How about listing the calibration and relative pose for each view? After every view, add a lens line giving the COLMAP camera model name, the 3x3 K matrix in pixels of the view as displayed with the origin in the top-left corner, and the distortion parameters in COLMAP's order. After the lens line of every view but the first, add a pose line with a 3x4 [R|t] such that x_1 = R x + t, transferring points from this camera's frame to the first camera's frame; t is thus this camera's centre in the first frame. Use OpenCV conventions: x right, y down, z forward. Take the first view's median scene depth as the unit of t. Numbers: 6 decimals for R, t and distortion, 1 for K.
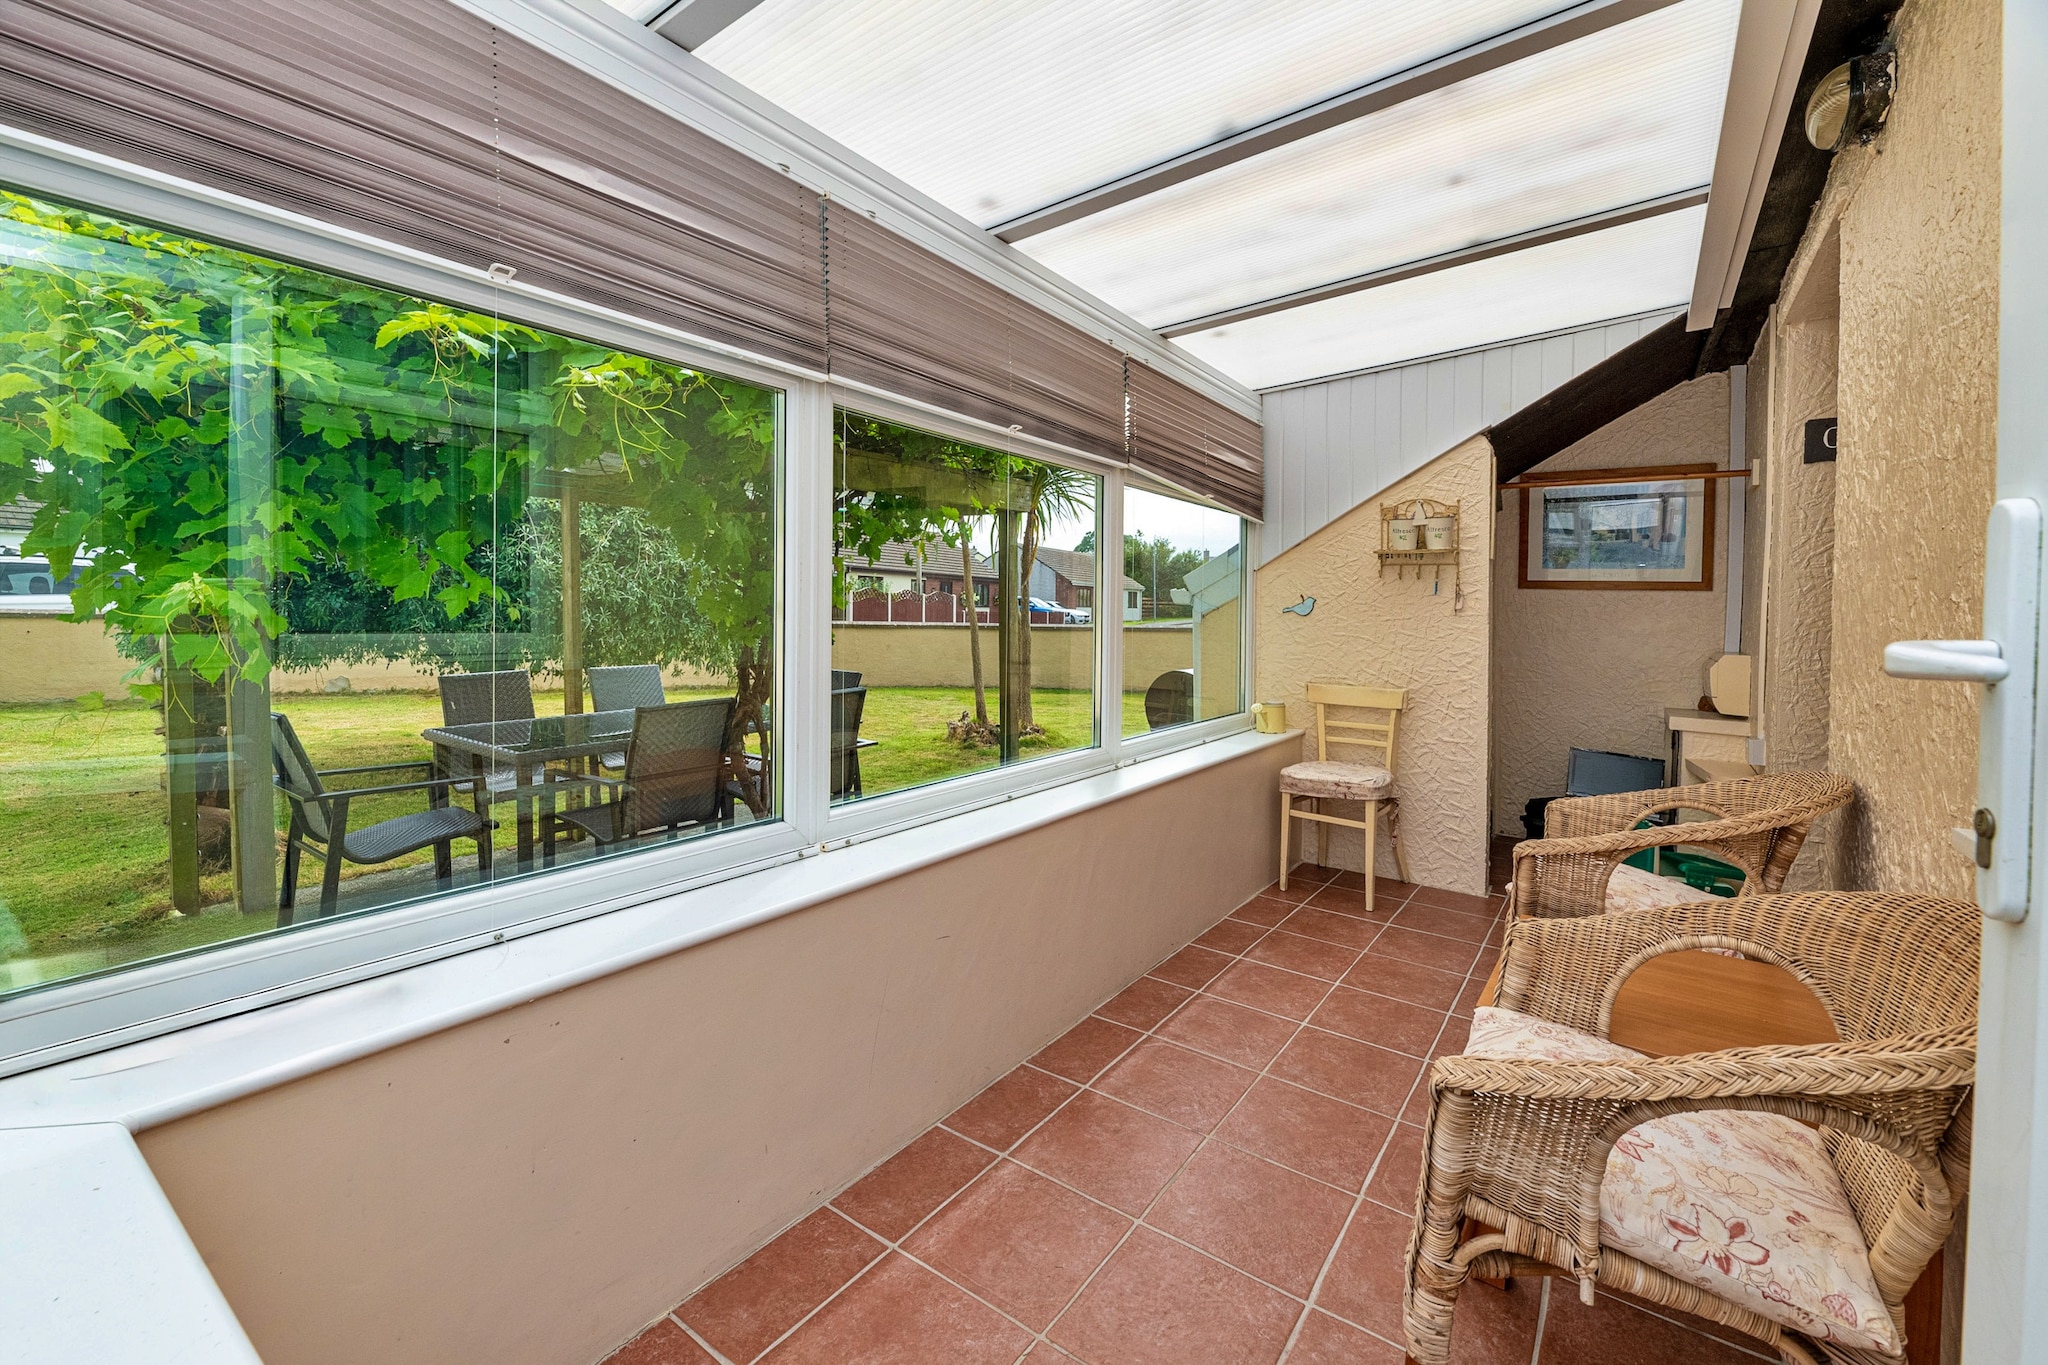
lens RADIAL K [[936.4, 0, 1030.4], [0, 936.4, 630.2], [0, 0, 1]] dist [-0.002194, -0.000480]
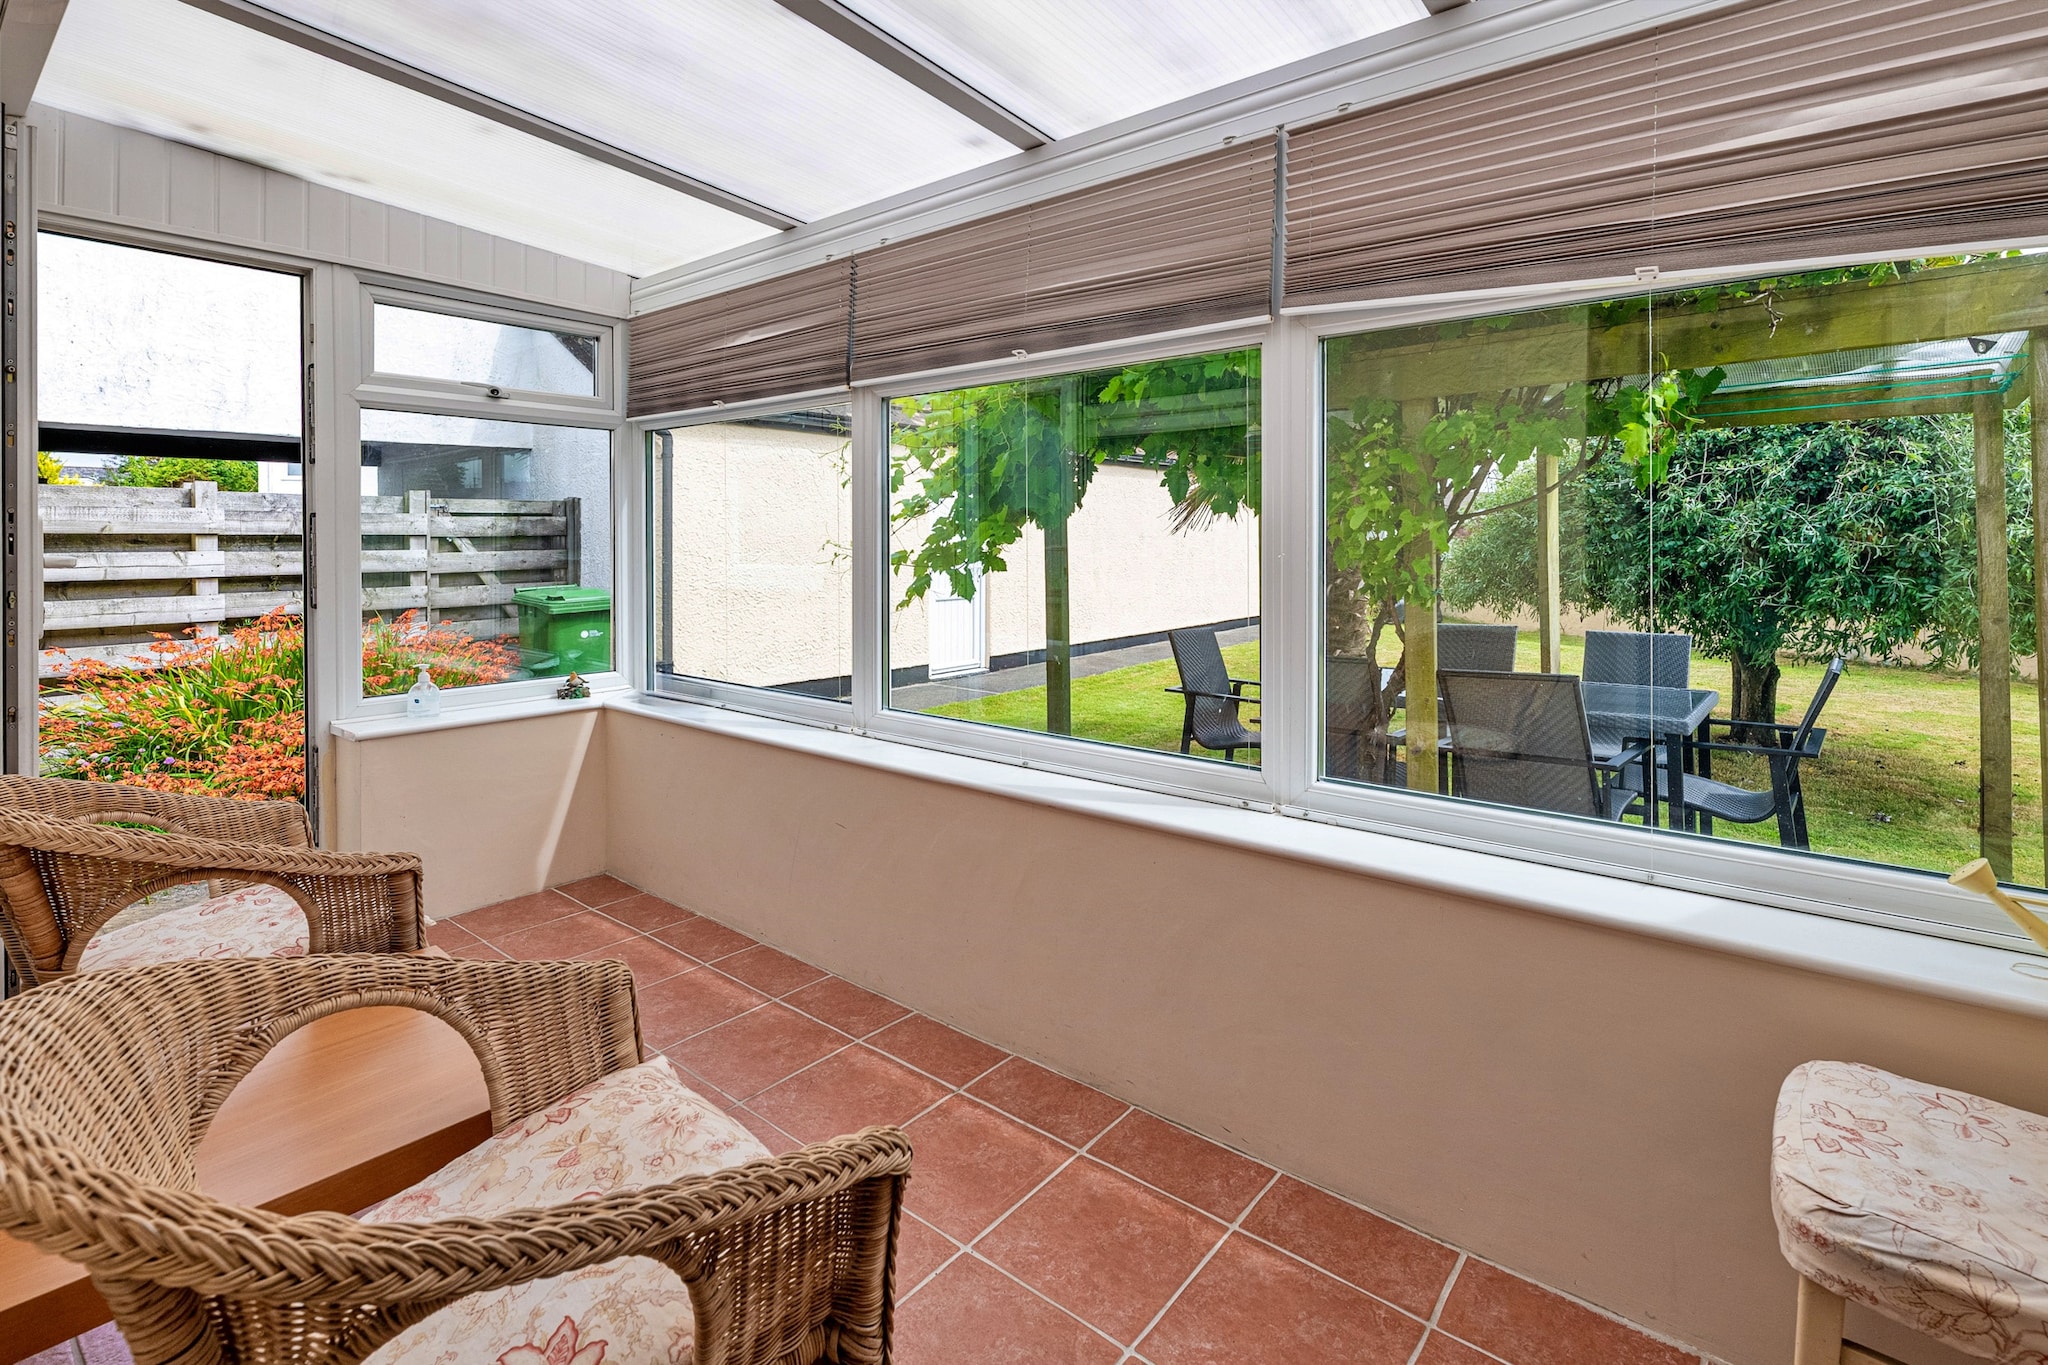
lens RADIAL K [[964.6, 0, 1010.7], [0, 964.6, 566.8], [0, 0, 1]] dist [0.002757, 0.000647]
pose [[-0.125139, 0.001381, -0.992138, 0.911636], [-0.027822, 0.999601, 0.004901, -0.014067], [0.991749, 0.028216, -0.125051, 1.116143]]
